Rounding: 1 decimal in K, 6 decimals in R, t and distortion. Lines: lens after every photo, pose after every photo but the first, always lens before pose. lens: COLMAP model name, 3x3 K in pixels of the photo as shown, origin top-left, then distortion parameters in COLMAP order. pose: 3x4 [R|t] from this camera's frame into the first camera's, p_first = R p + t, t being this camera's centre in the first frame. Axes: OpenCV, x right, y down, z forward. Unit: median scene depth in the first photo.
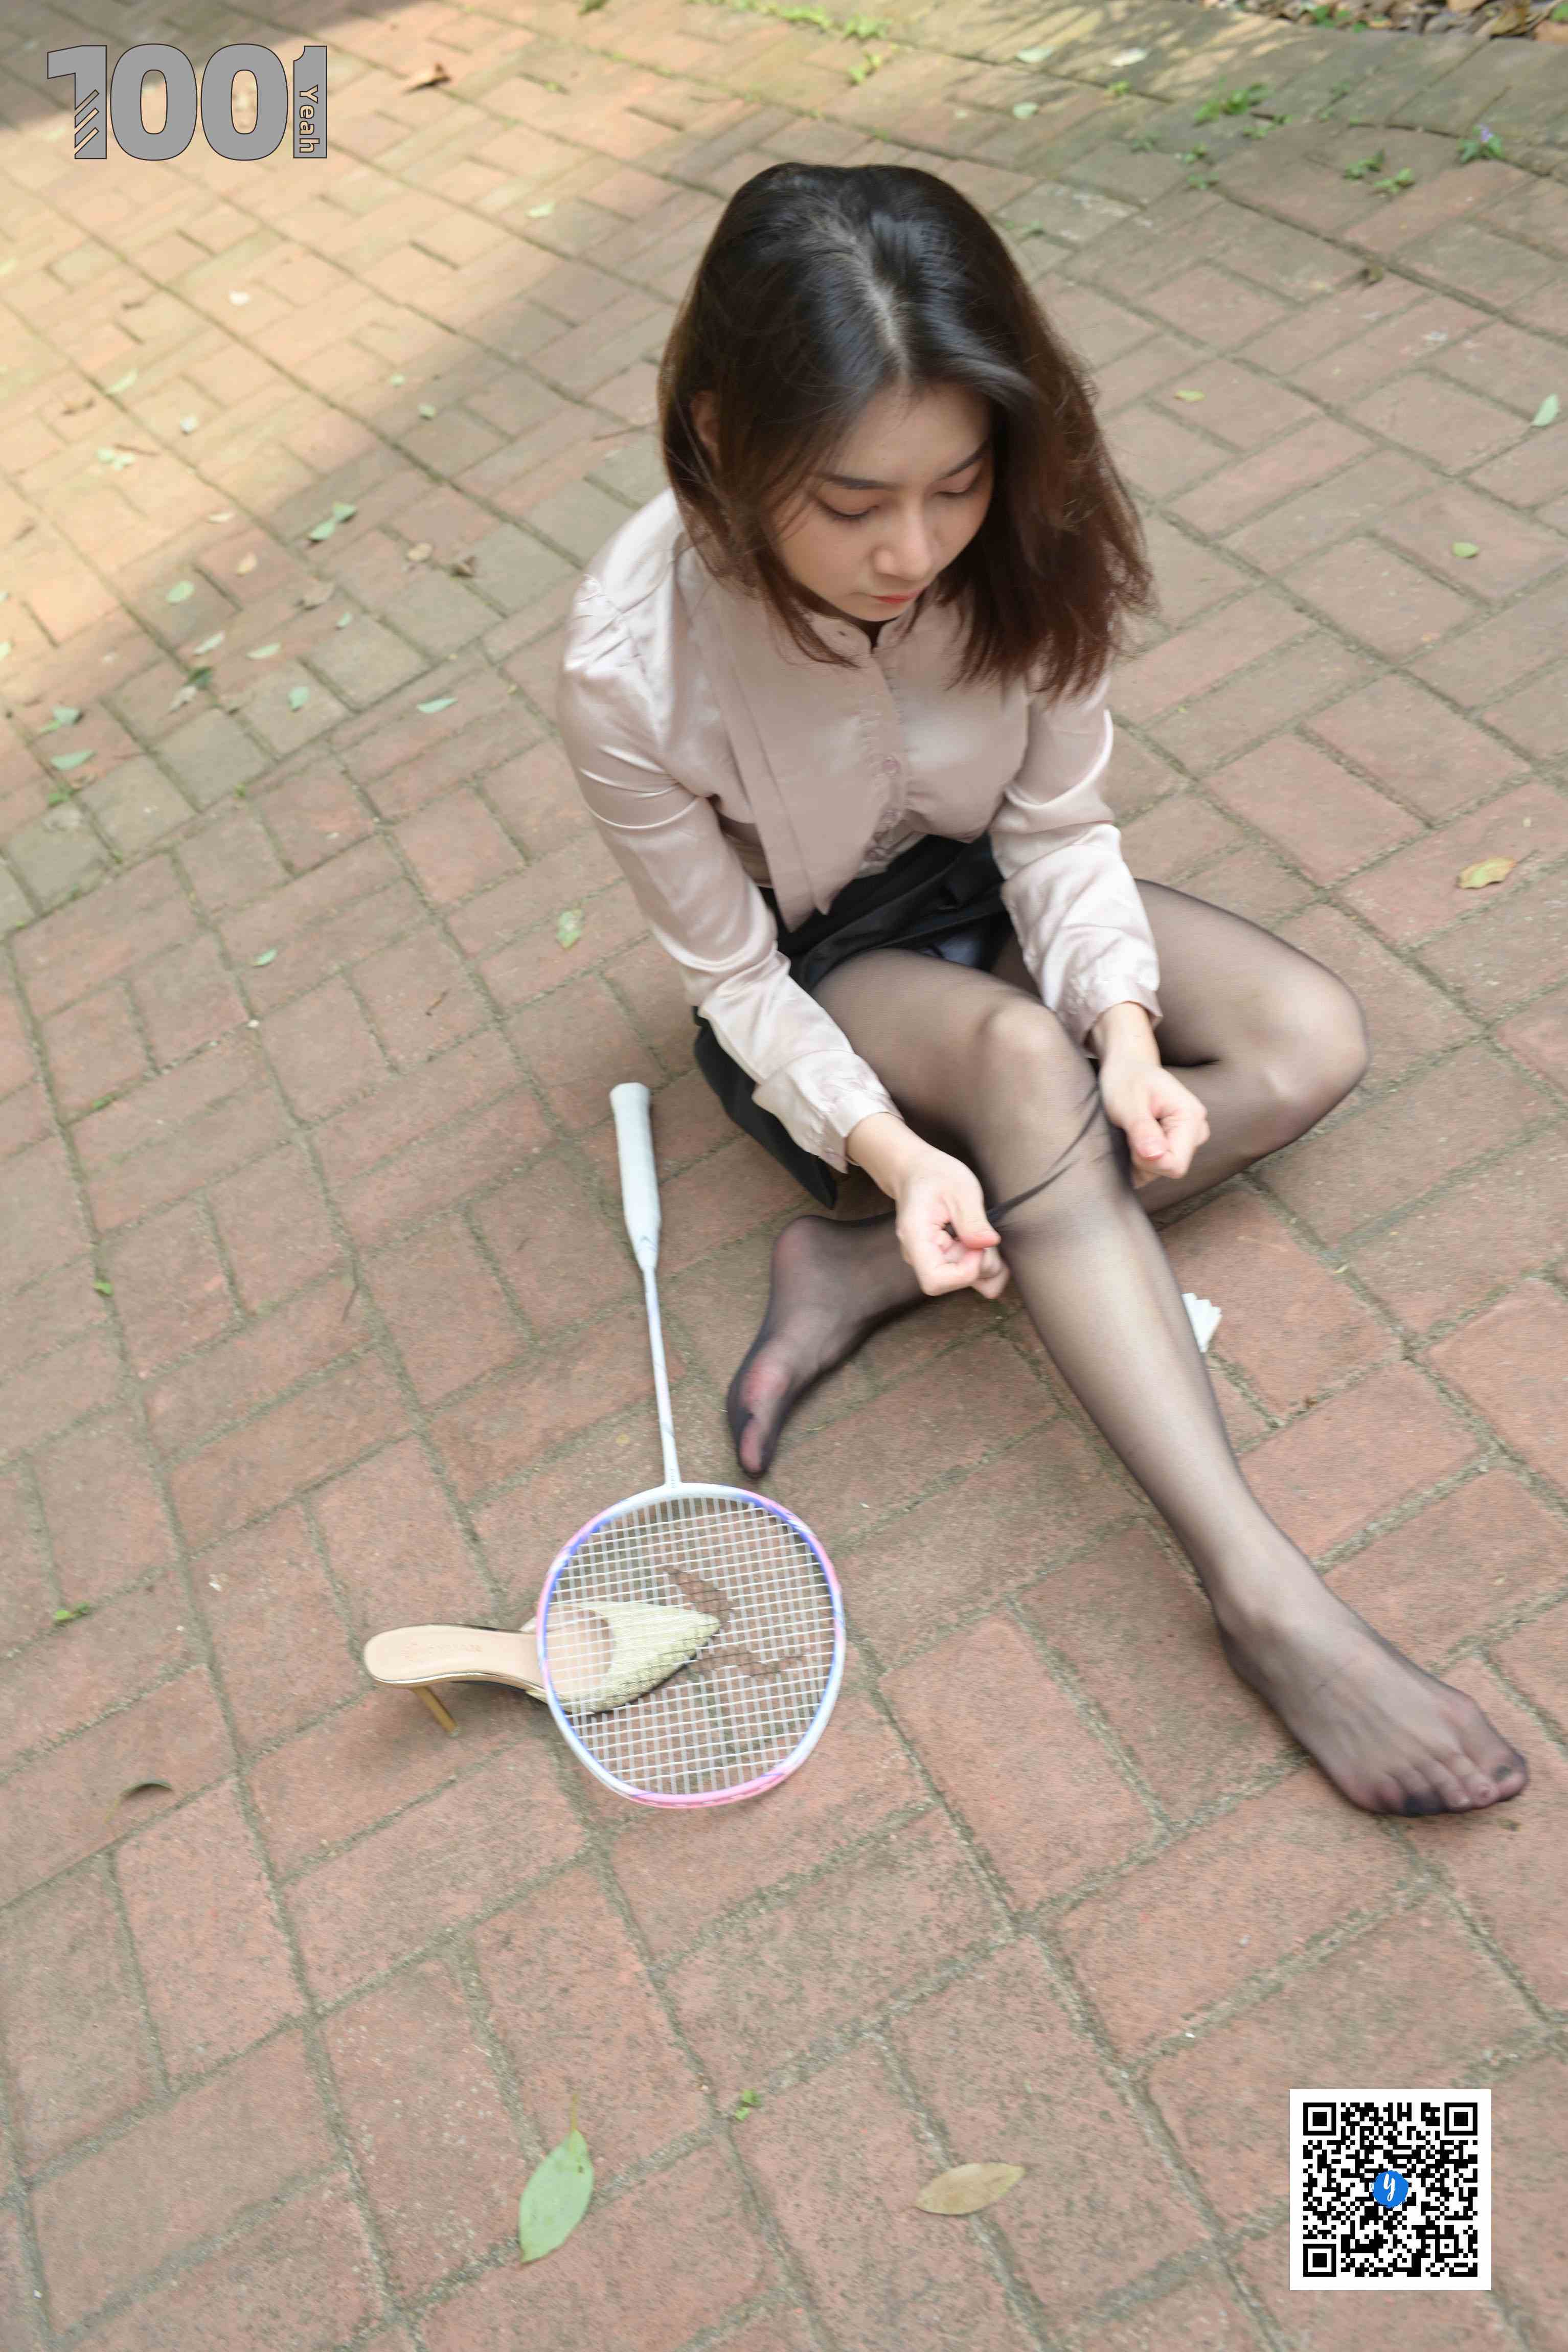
lens RADIAL K [[2390.3, 0, 758.7], [0, 2390.3, 1159.6], [0, 0, 1]] dist [0.001776, 0.000000]
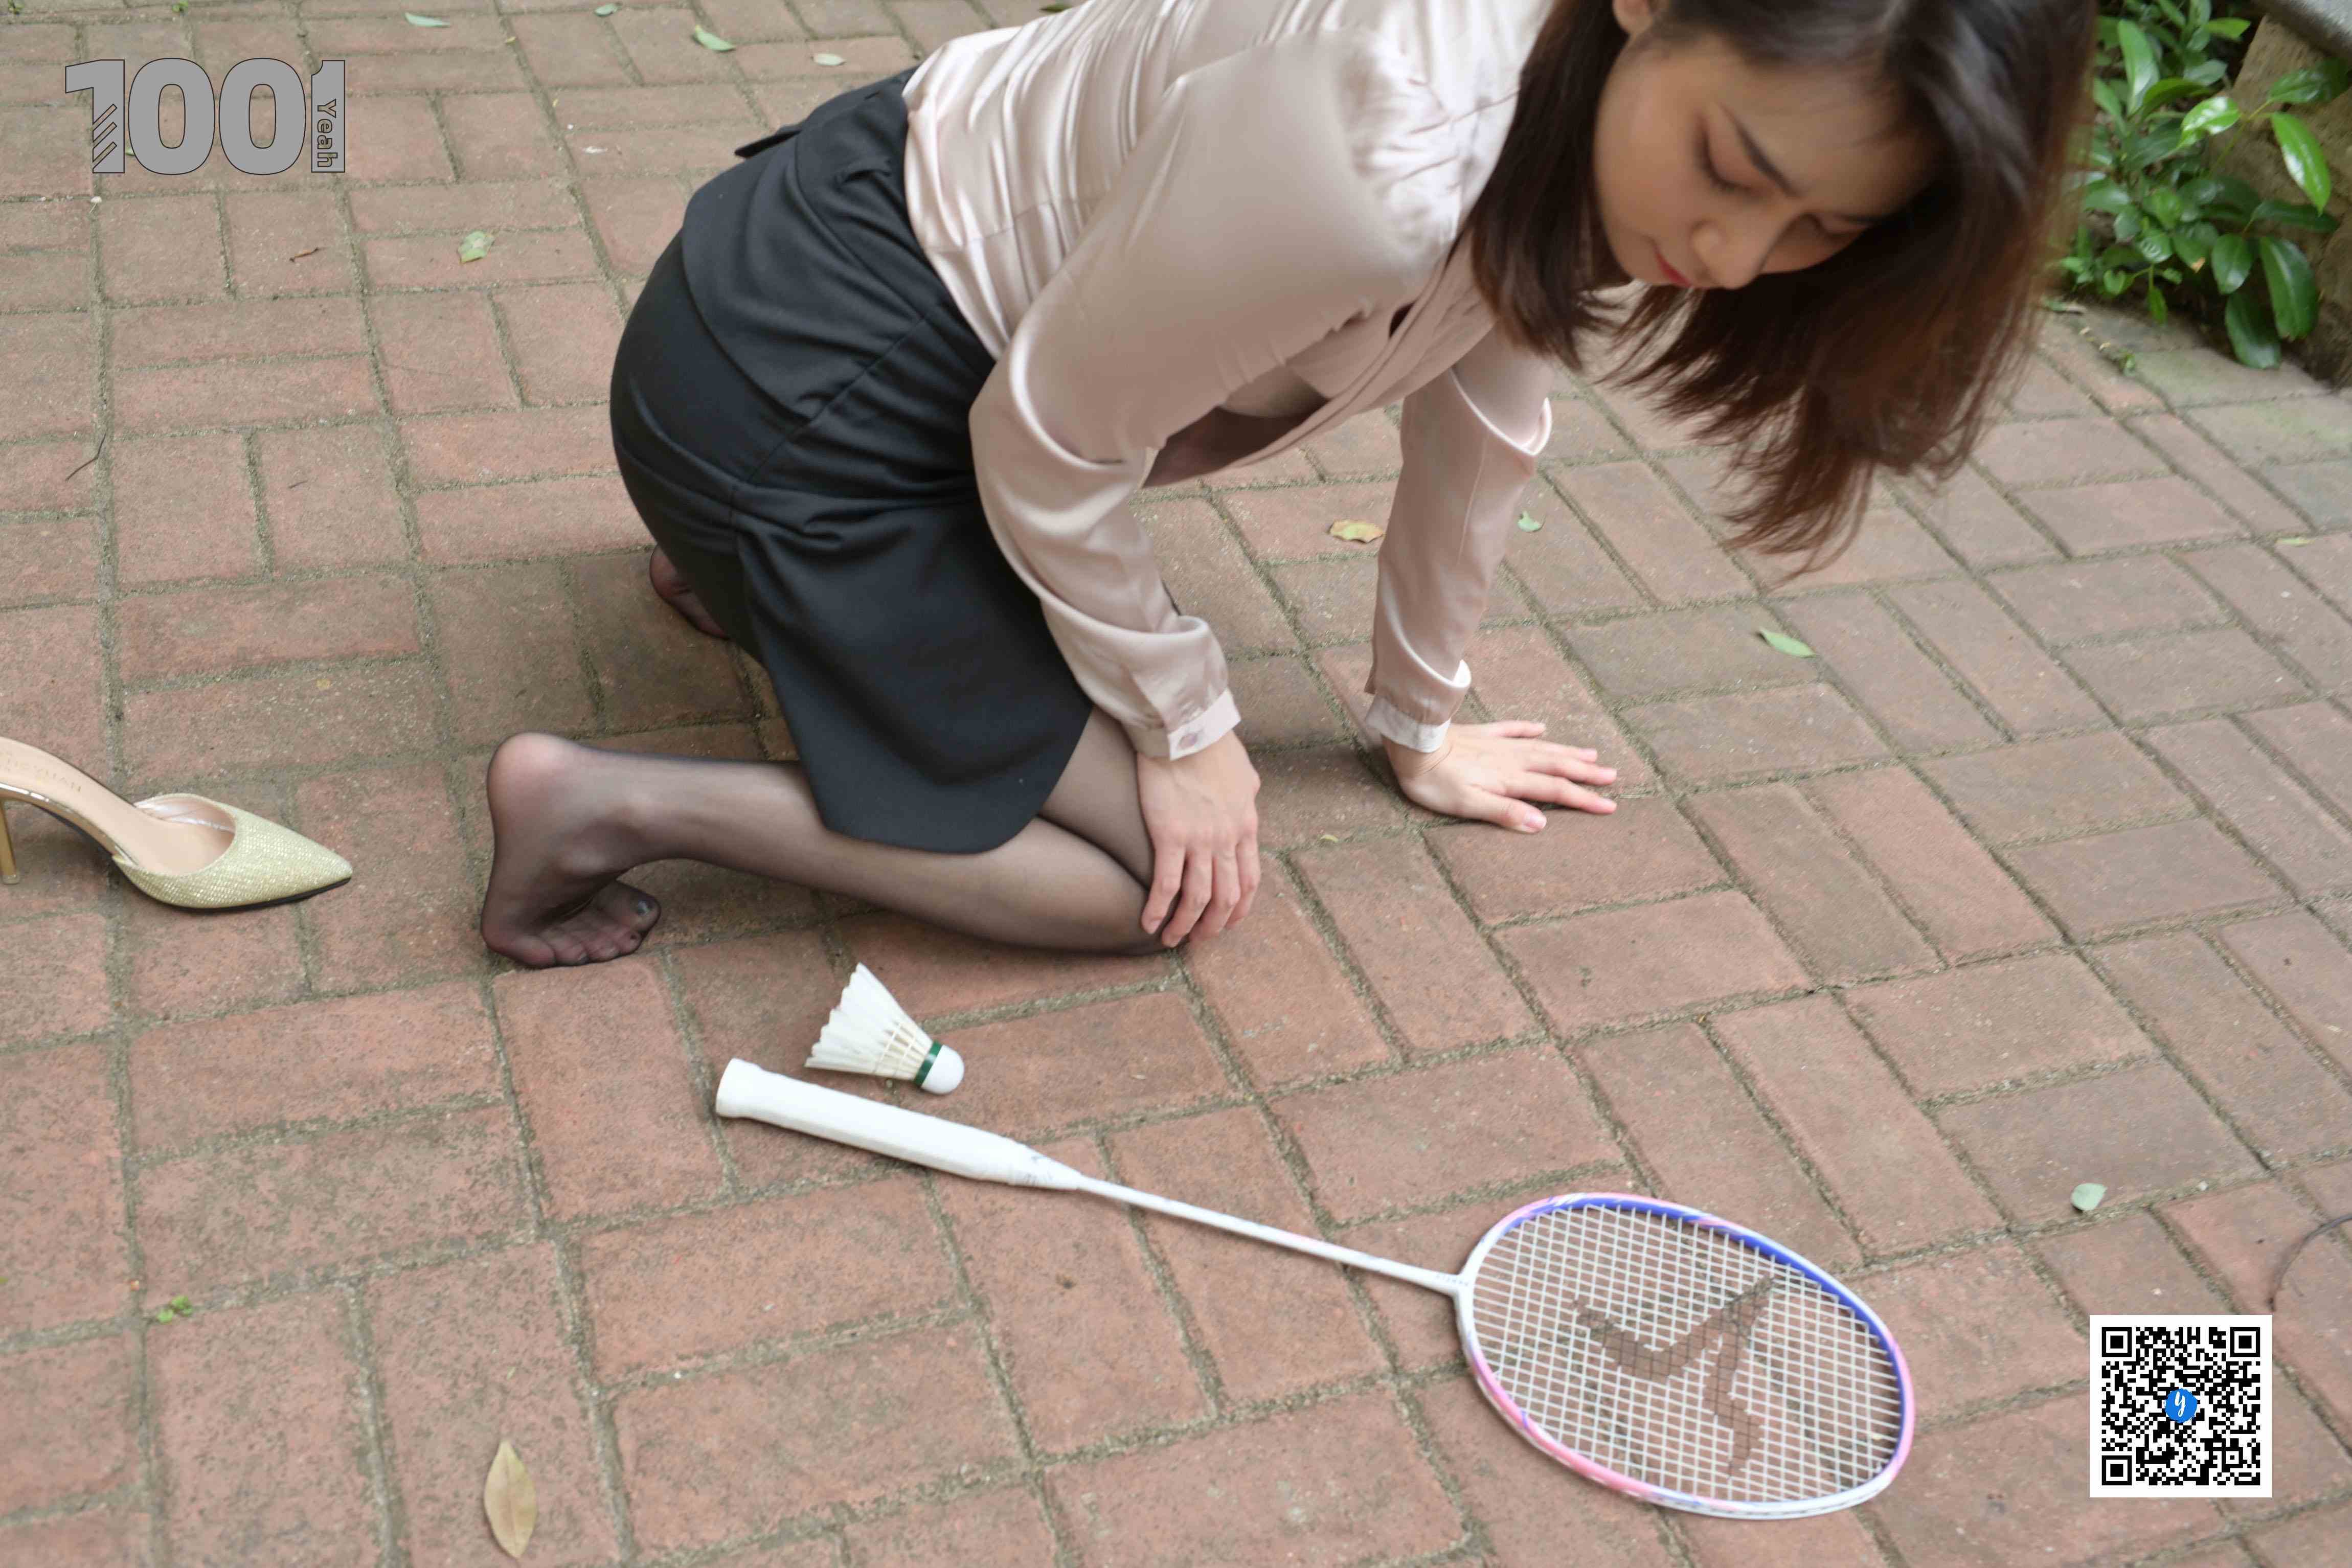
lens RADIAL K [[2390.3, 0, 1187.1], [0, 2390.3, 779.5], [0, 0, 1]] dist [0.001776, 0.000000]
pose [[0.891062, 0.384592, 0.241035, 0.031158], [-0.363312, 0.922678, -0.129115, 0.147381], [-0.272054, 0.027478, 0.961889, 0.023808]]
